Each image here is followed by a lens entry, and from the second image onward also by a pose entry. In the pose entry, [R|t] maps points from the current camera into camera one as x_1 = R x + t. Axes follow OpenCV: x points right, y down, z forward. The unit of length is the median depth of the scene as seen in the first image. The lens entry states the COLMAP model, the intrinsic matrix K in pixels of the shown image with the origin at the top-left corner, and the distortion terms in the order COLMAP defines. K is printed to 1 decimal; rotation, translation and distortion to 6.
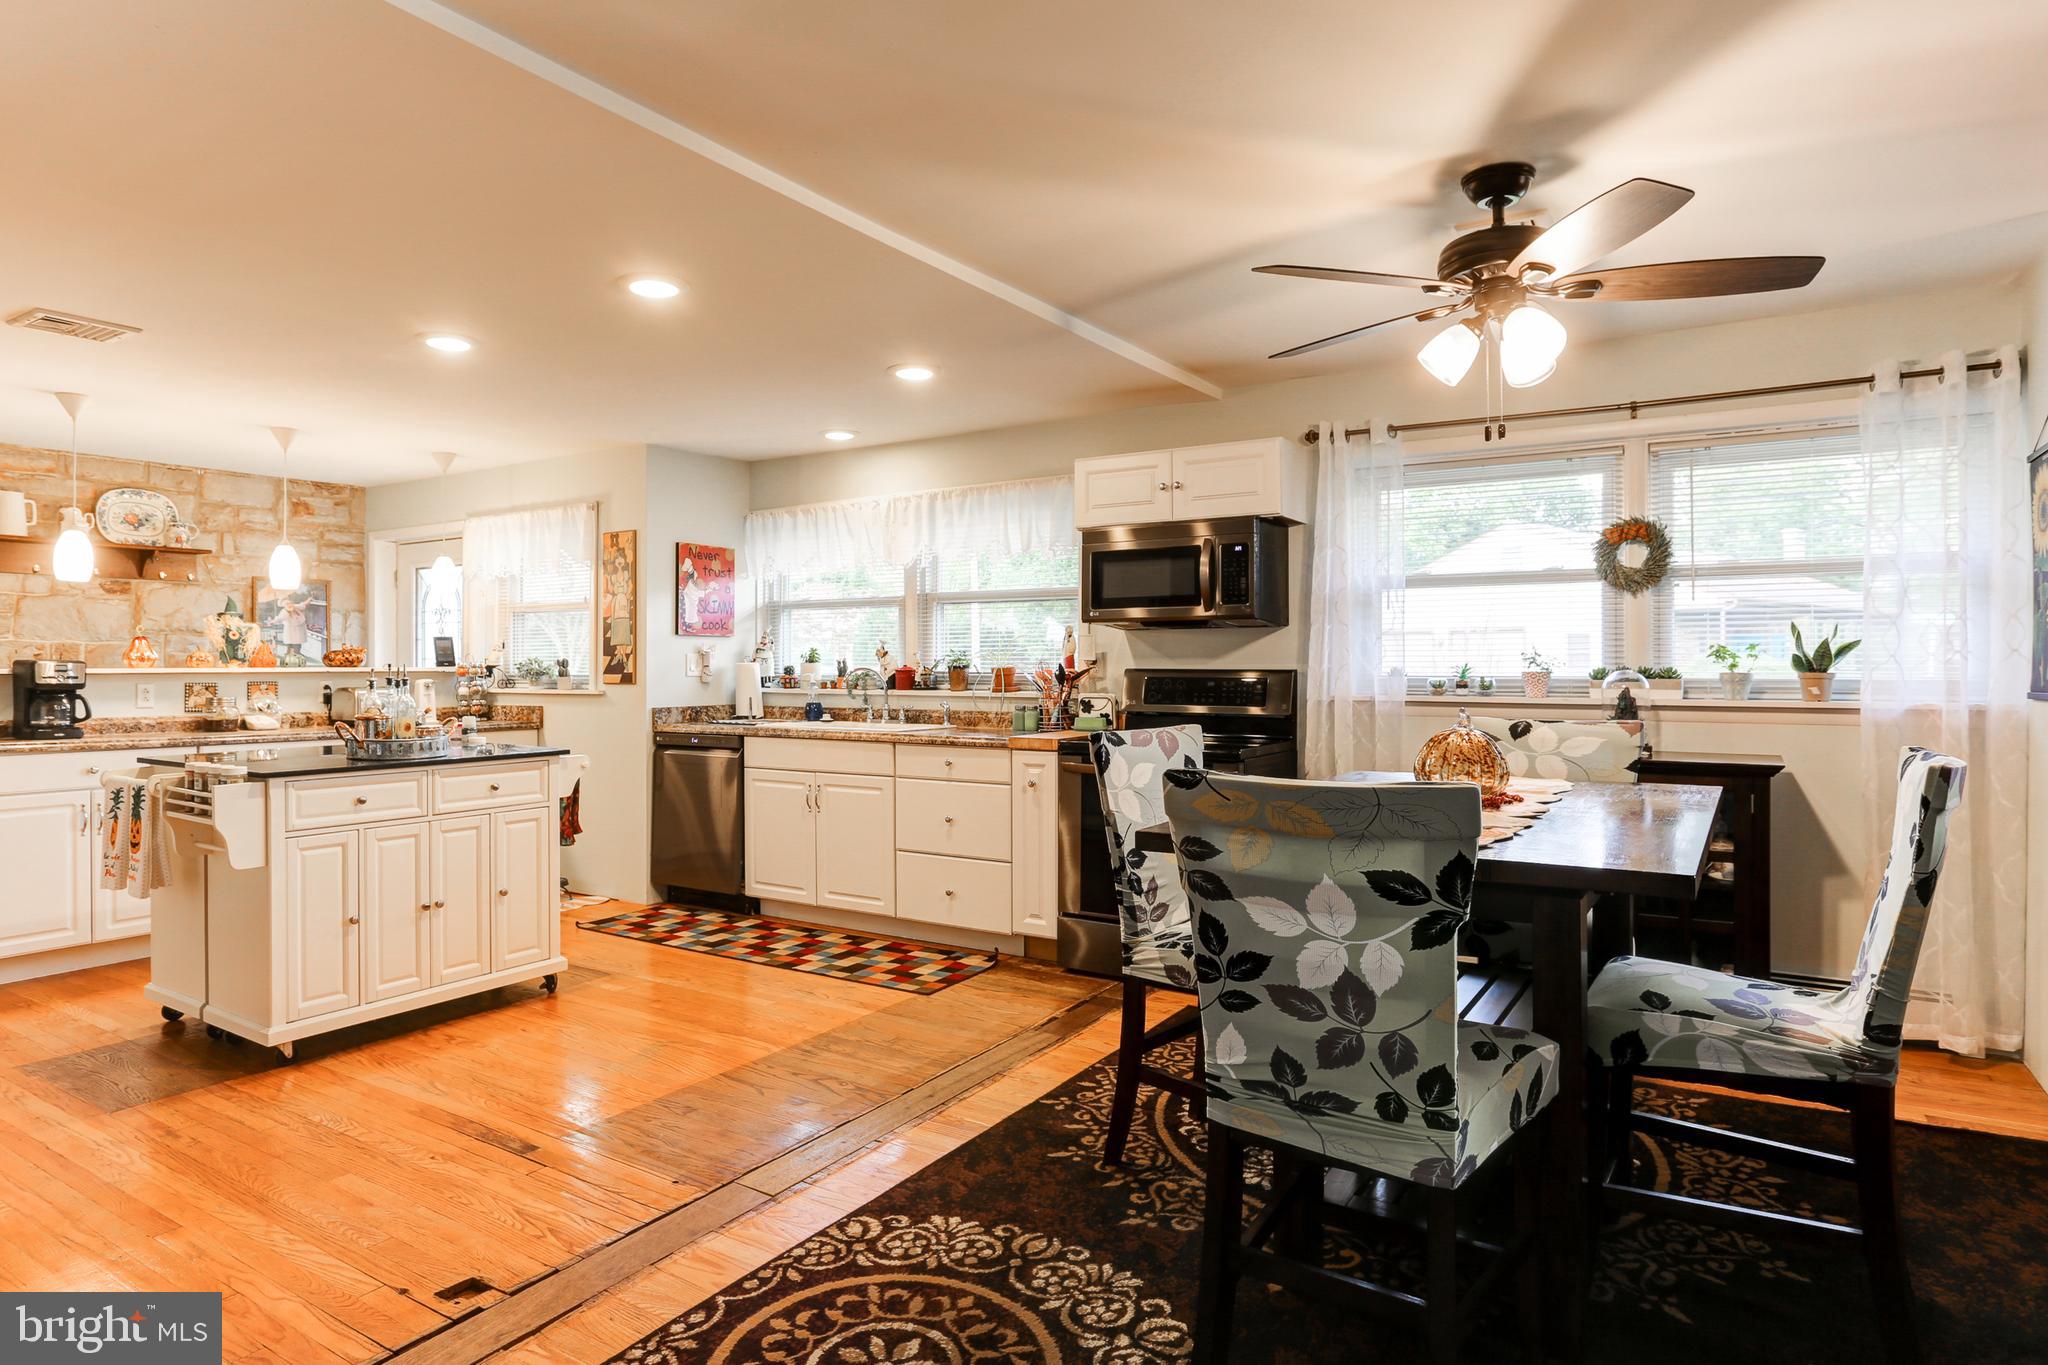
lens RADIAL K [[1159.2, 0, 1003.9], [0, 1159.2, 665.7], [0, 0, 1]] dist [-0.051748, 0.038034]
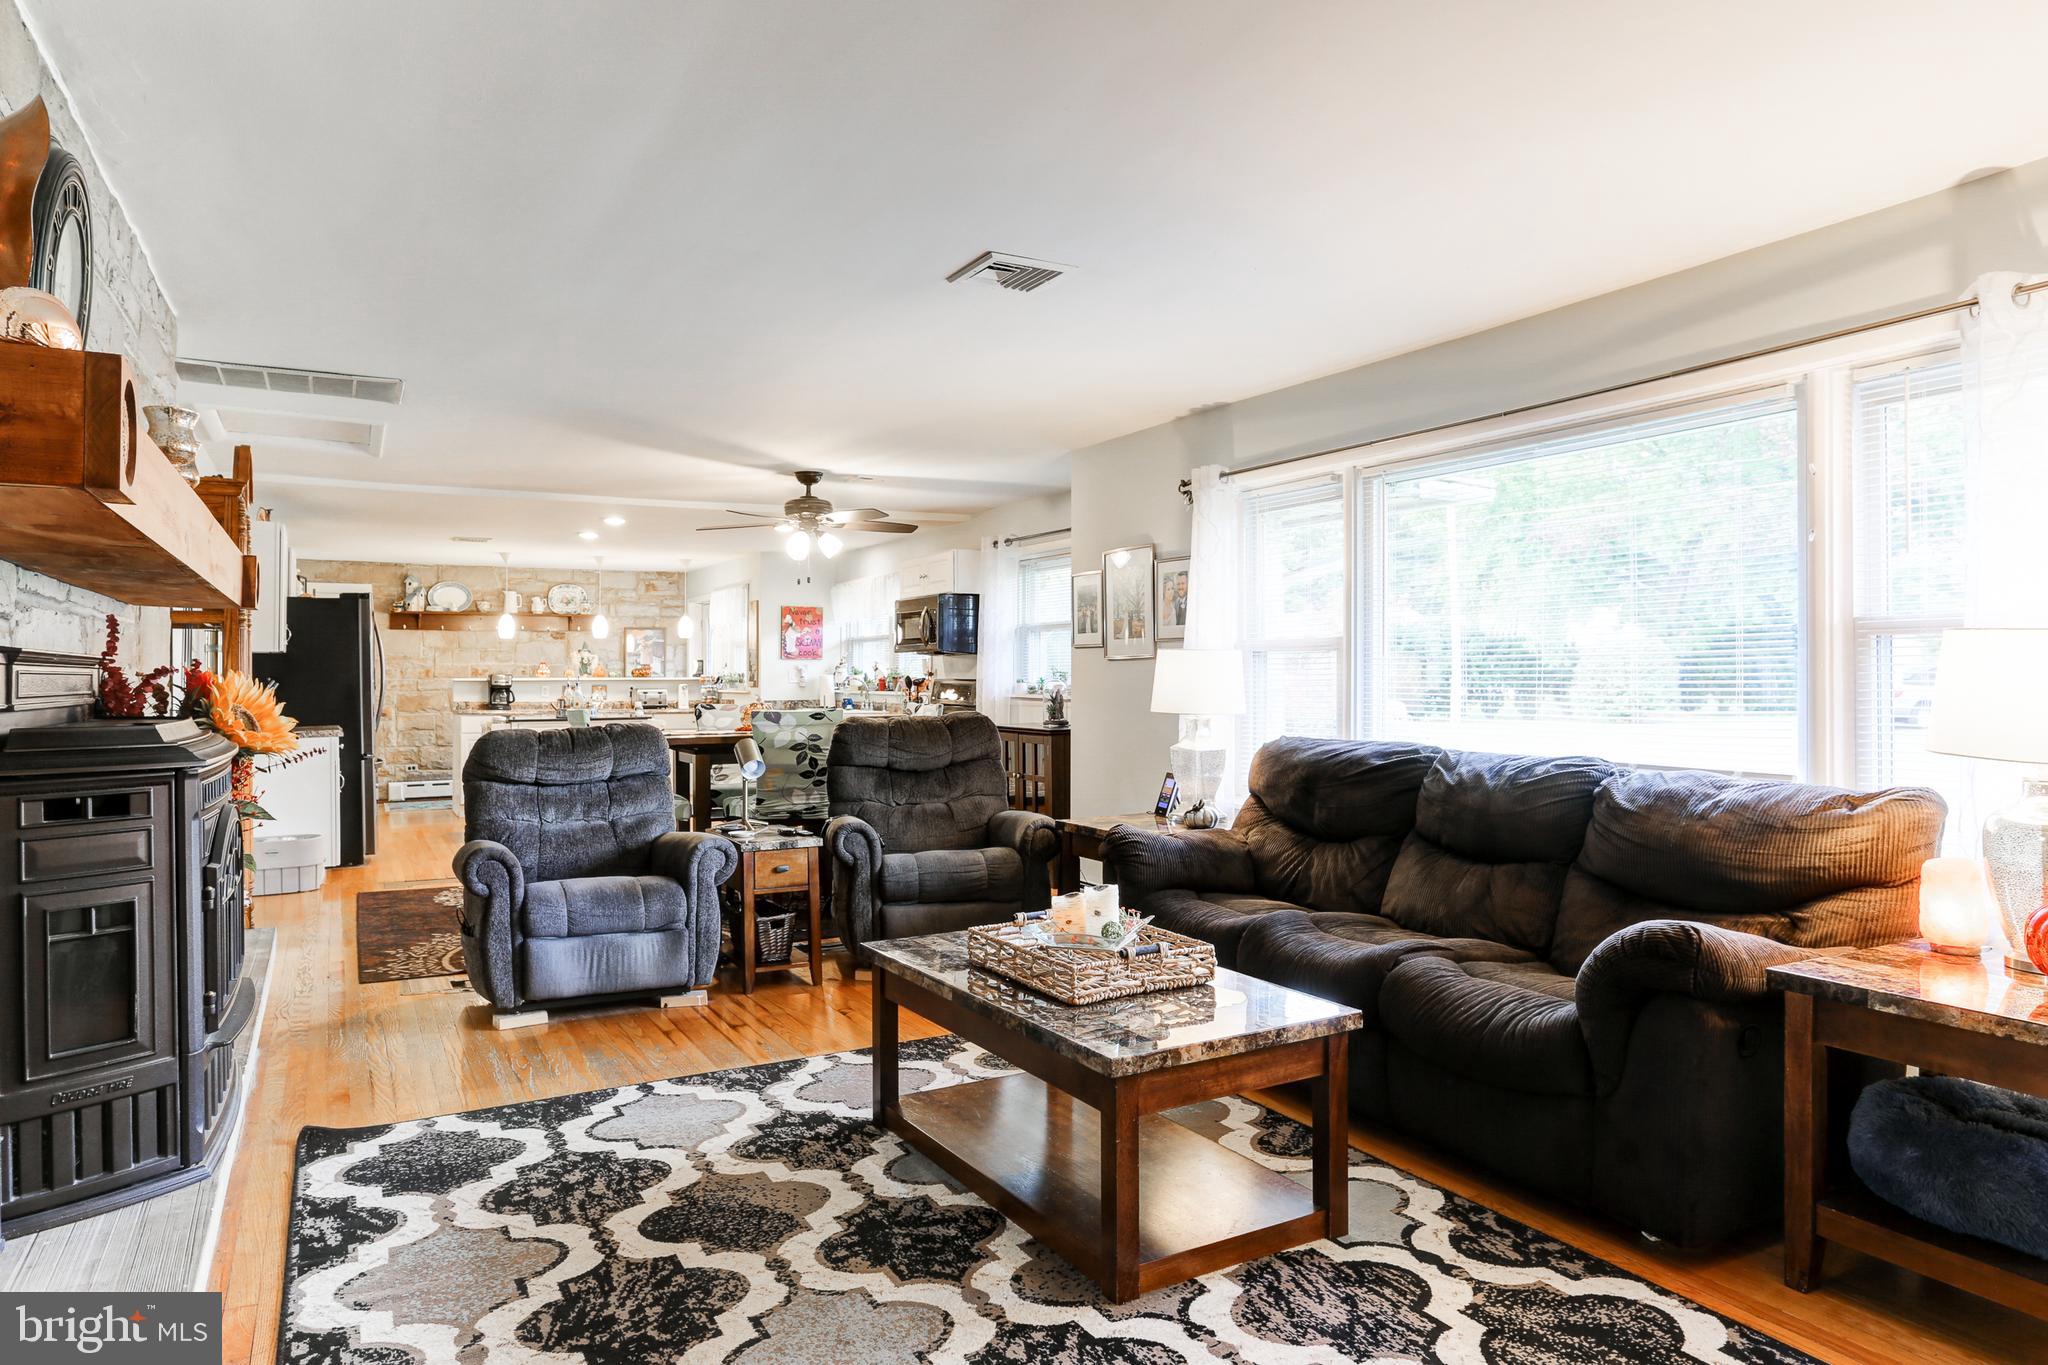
lens RADIAL K [[1275.9, 0, 1020.5], [0, 1275.9, 664.0], [0, 0, 1]] dist [-0.051786, 0.048751]
pose [[0.878822, -0.004755, -0.477125, 0.975947], [0.000754, 0.999963, -0.008578, -0.002504], [0.477148, 0.007179, 0.878793, -0.536474]]
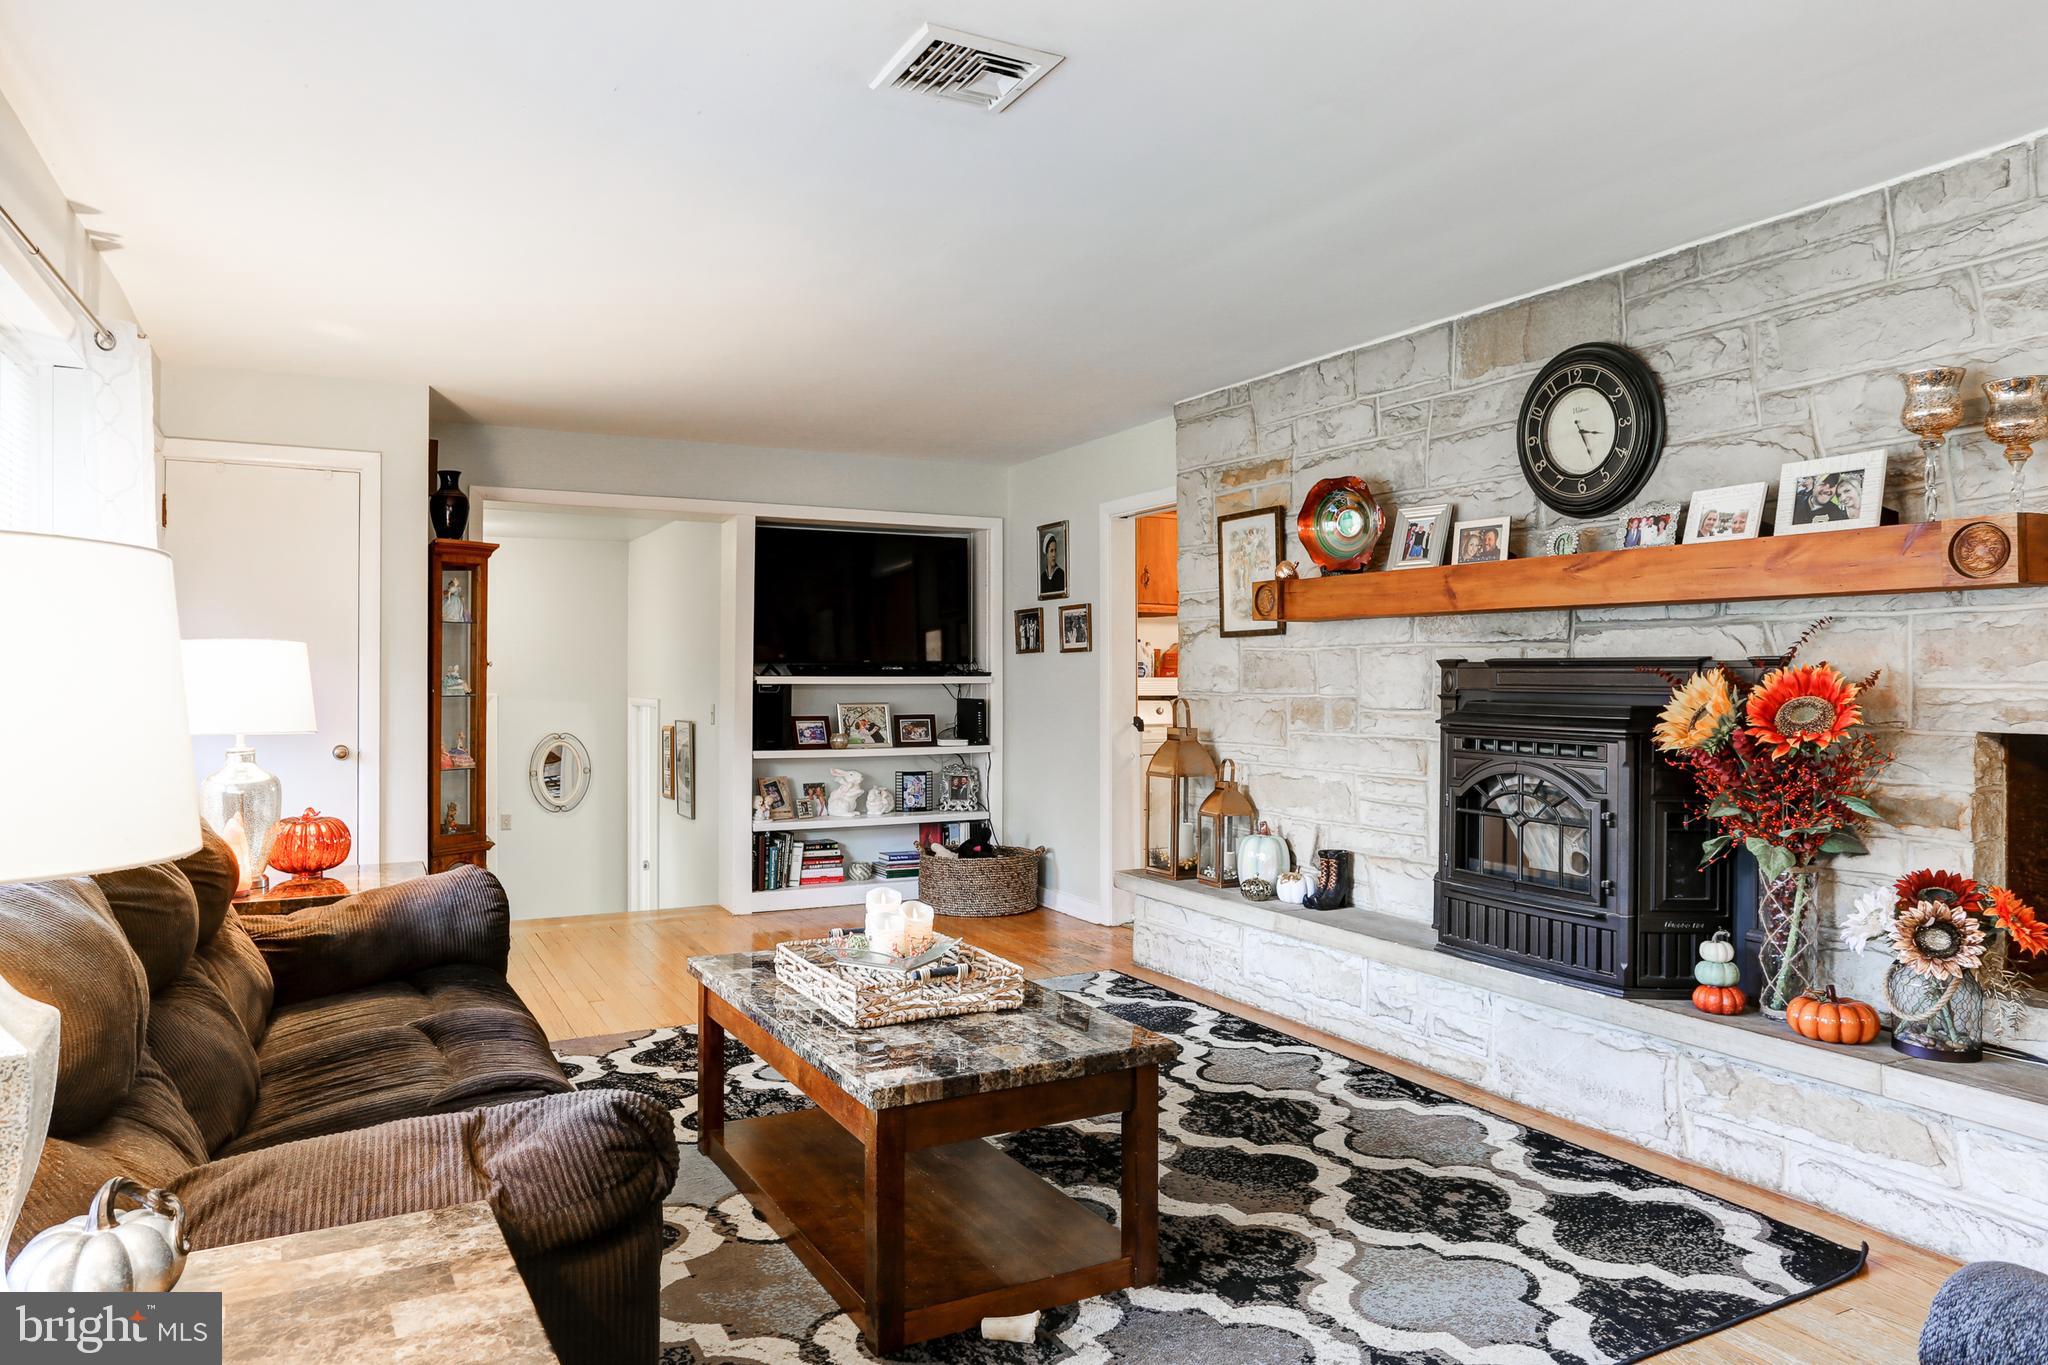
lens RADIAL K [[1332.8, 0, 1024.0], [0, 1332.8, 682.5], [0, 0, 1]] dist [-0.016248, -0.000487]
pose [[-0.870709, -0.002523, 0.491792, 0.446650], [0.000598, 0.999981, 0.006189, -0.002260], [-0.491798, 0.005683, -0.870691, 0.373491]]
